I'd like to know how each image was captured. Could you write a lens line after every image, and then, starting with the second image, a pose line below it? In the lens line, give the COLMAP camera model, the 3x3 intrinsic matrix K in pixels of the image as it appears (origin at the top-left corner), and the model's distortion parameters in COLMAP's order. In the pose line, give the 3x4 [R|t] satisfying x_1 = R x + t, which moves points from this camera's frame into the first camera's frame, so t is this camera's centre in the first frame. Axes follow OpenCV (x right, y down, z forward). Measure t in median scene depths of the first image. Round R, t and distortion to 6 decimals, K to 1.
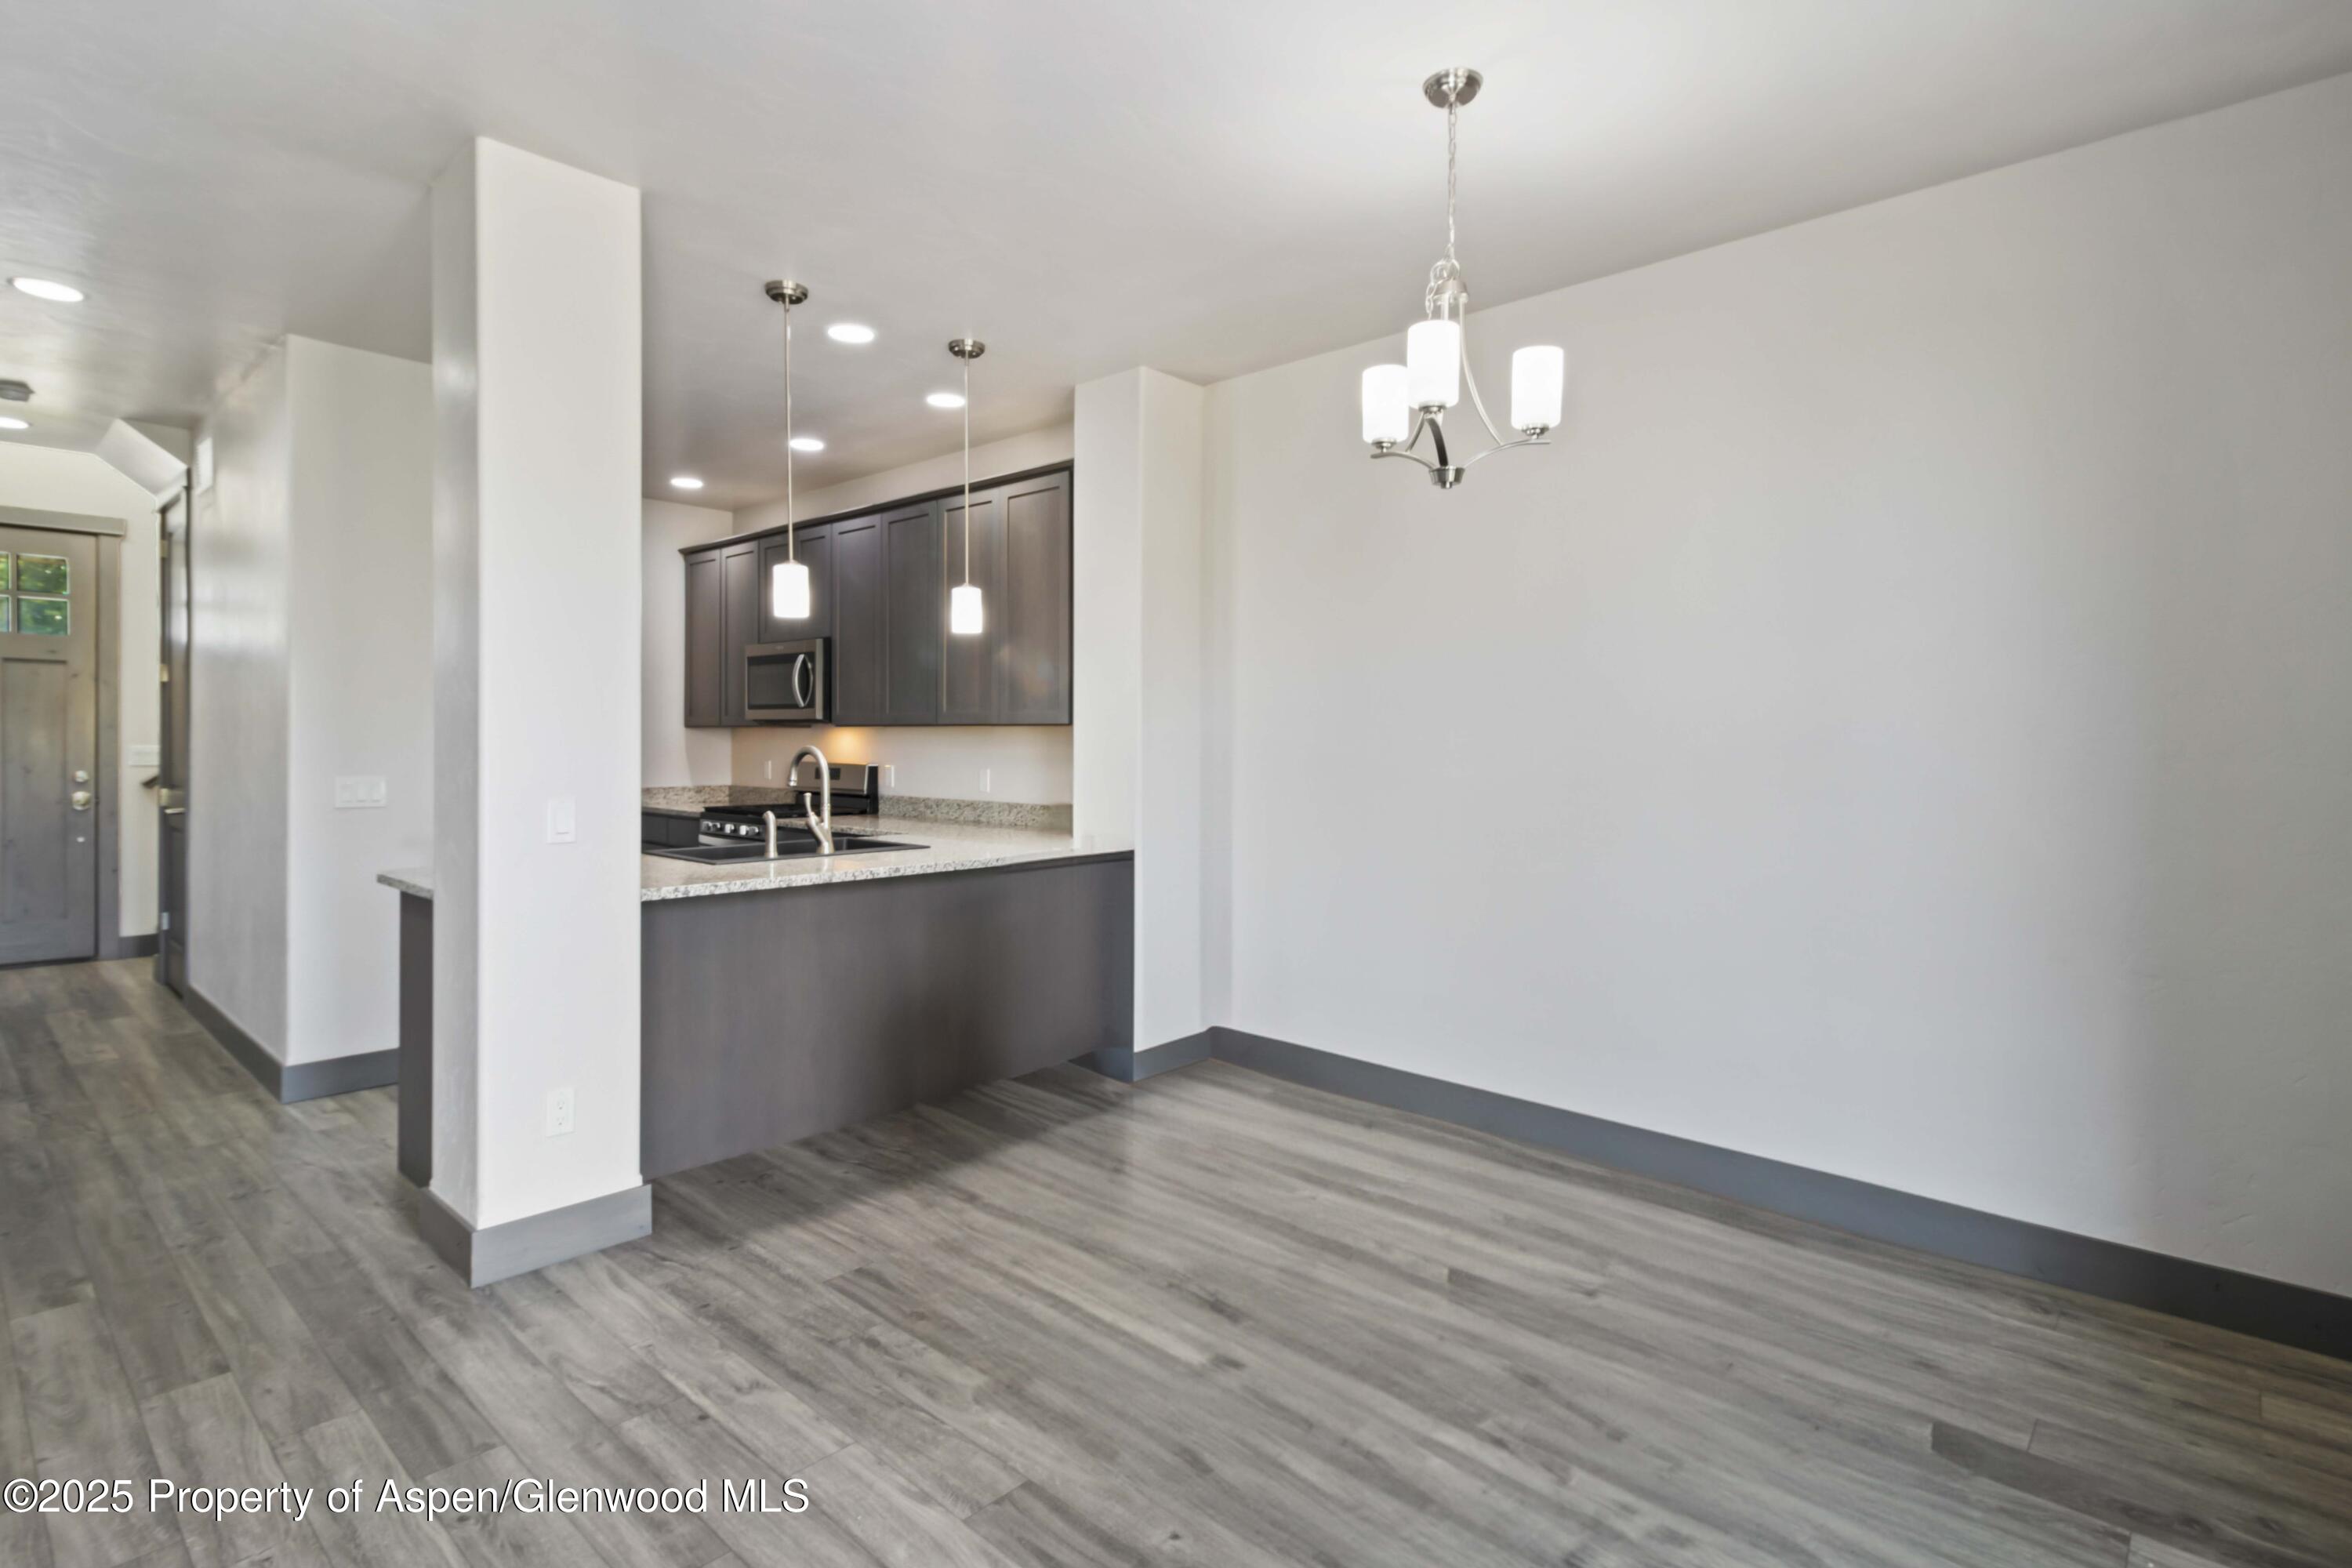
lens RADIAL K [[1198.8, 0, 1190.2], [0, 1198.8, 710.8], [0, 0, 1]] dist [0.002890, -0.000545]
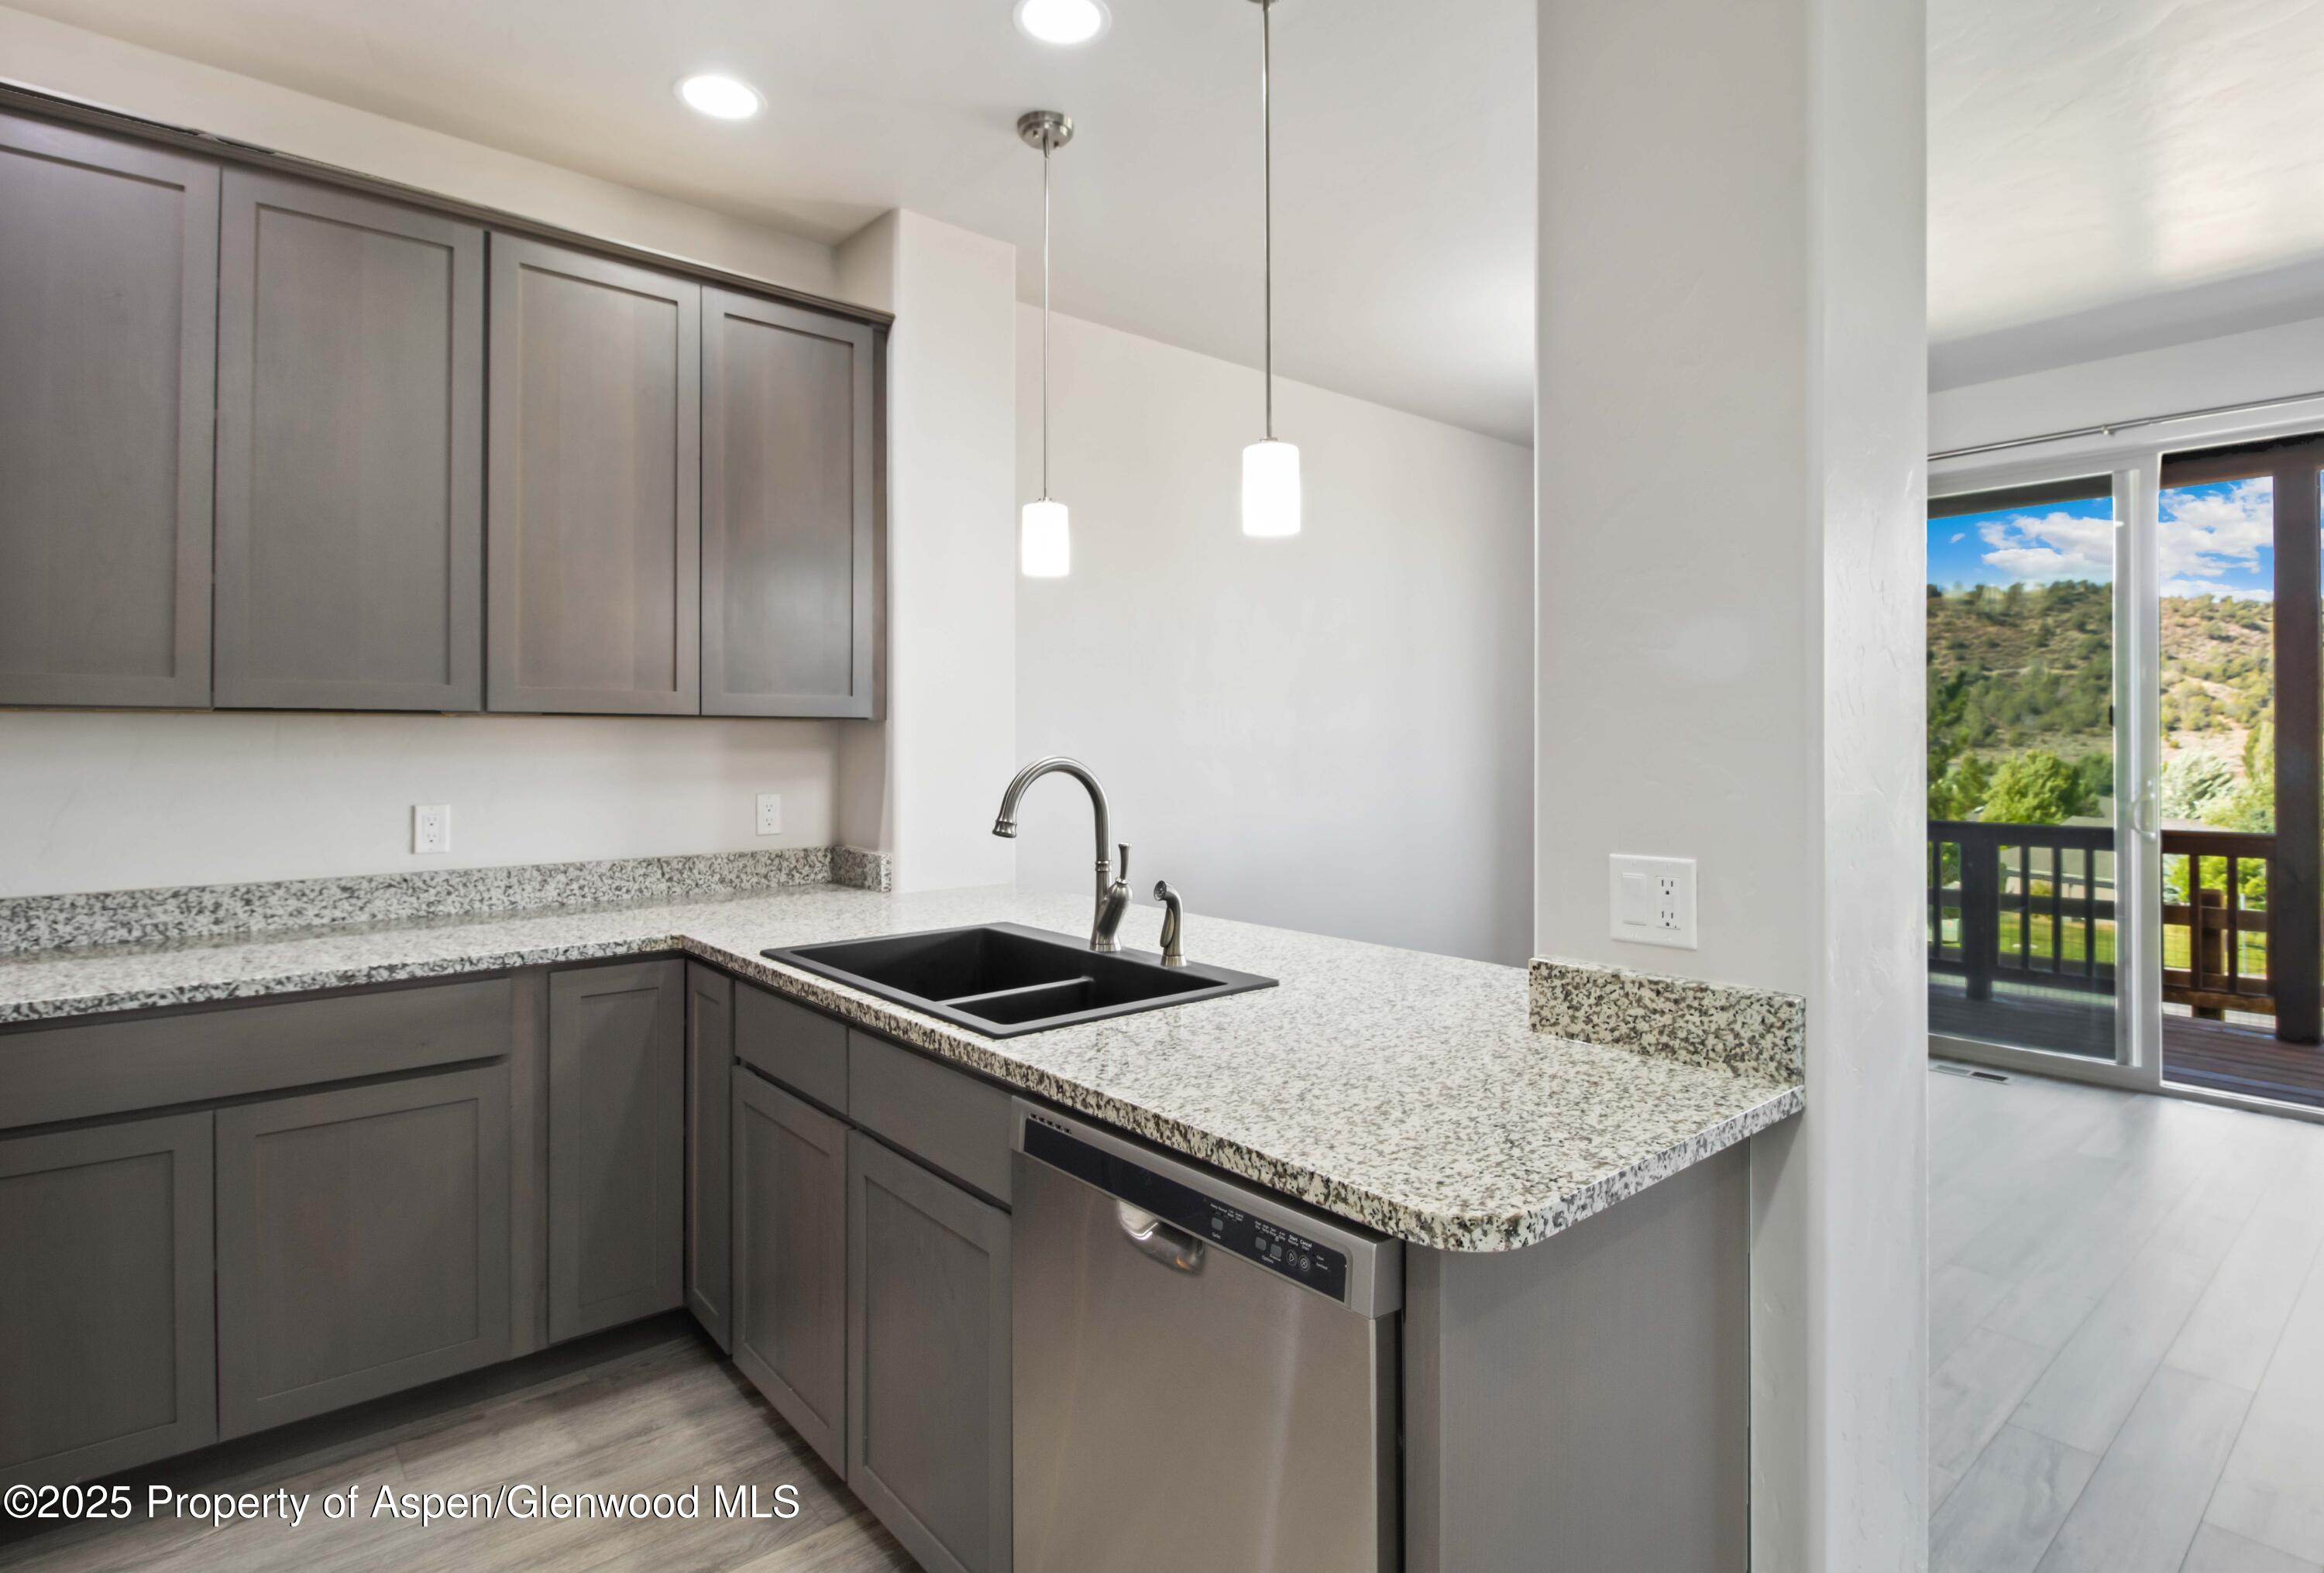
lens RADIAL K [[1170.4, 0, 1127.5], [0, 1170.4, 729.1], [0, 0, 1]] dist [0.000468, -0.000108]
pose [[0.129794, 0.008375, 0.991506, -0.548326], [-0.020703, 0.999769, -0.005734, 0.013256], [-0.991325, -0.019783, 0.129937, 0.600328]]
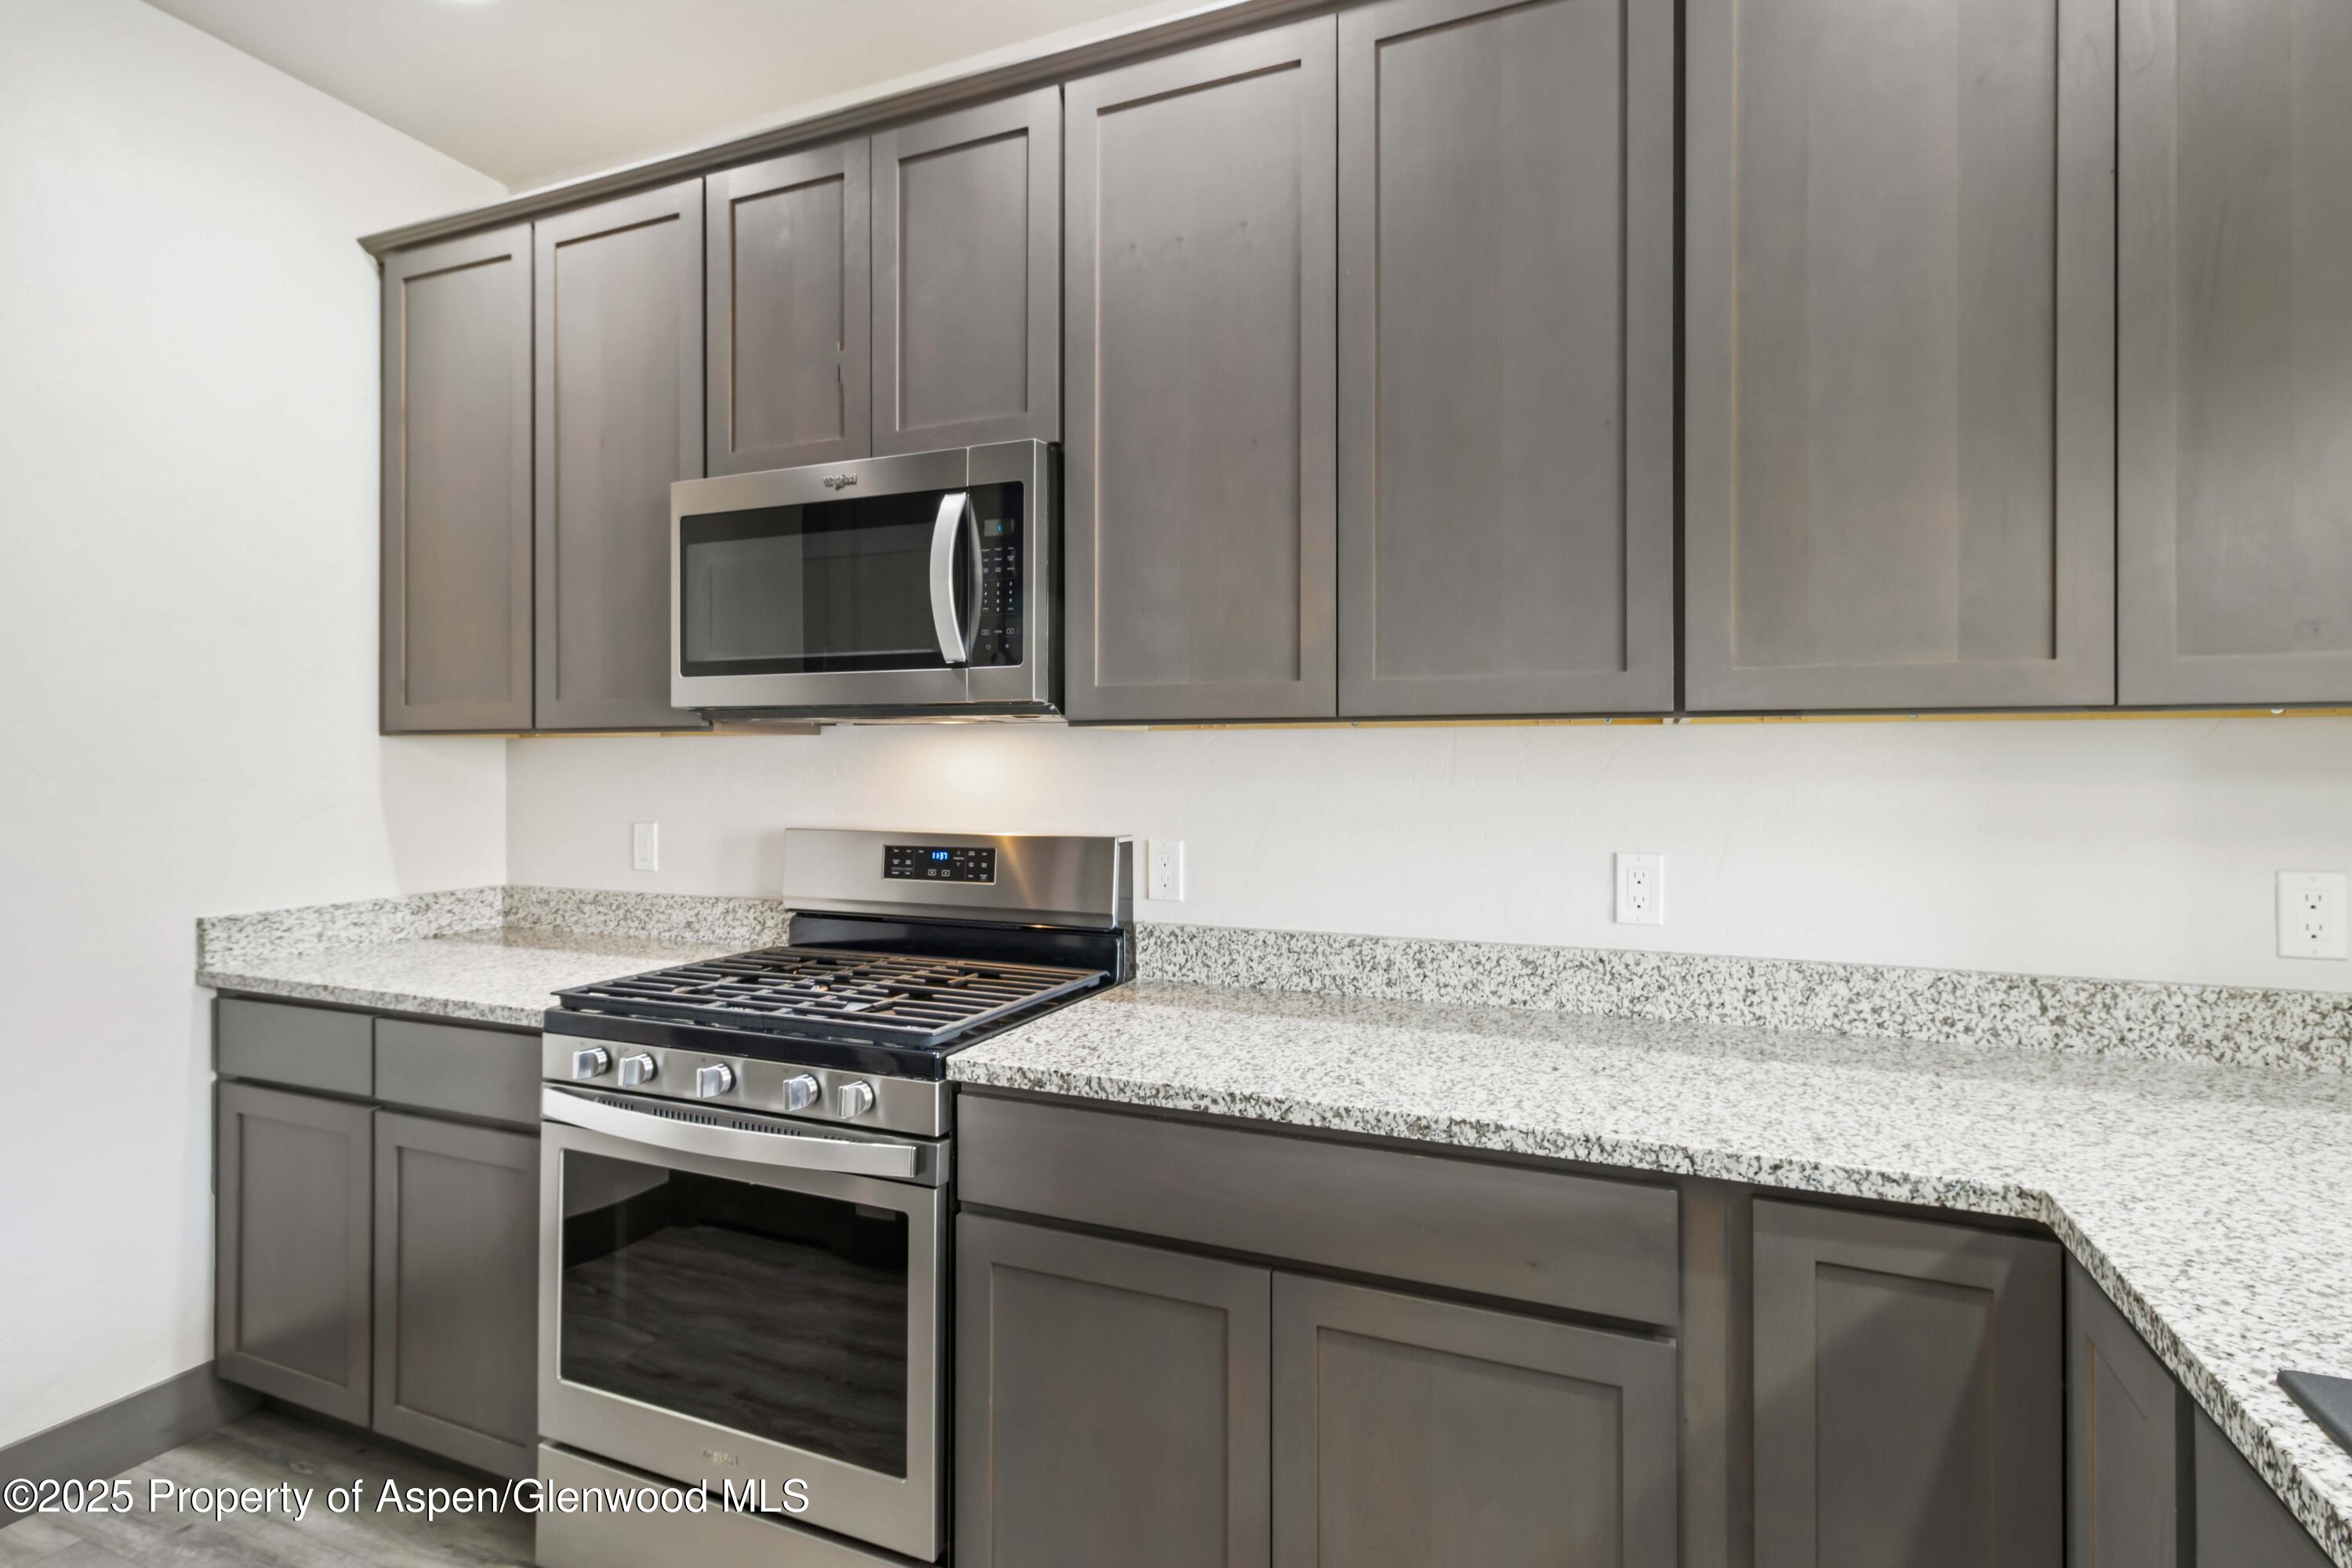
lens RADIAL K [[1111.0, 0, 1213.7], [0, 1111.0, 752.3], [0, 0, 1]] dist [0.015056, -0.001273]
pose [[0.932858, 0.002034, 0.360240, -0.355679], [-0.005937, 0.999935, 0.009727, 0.016485], [-0.360196, -0.011213, 0.932809, 0.687005]]
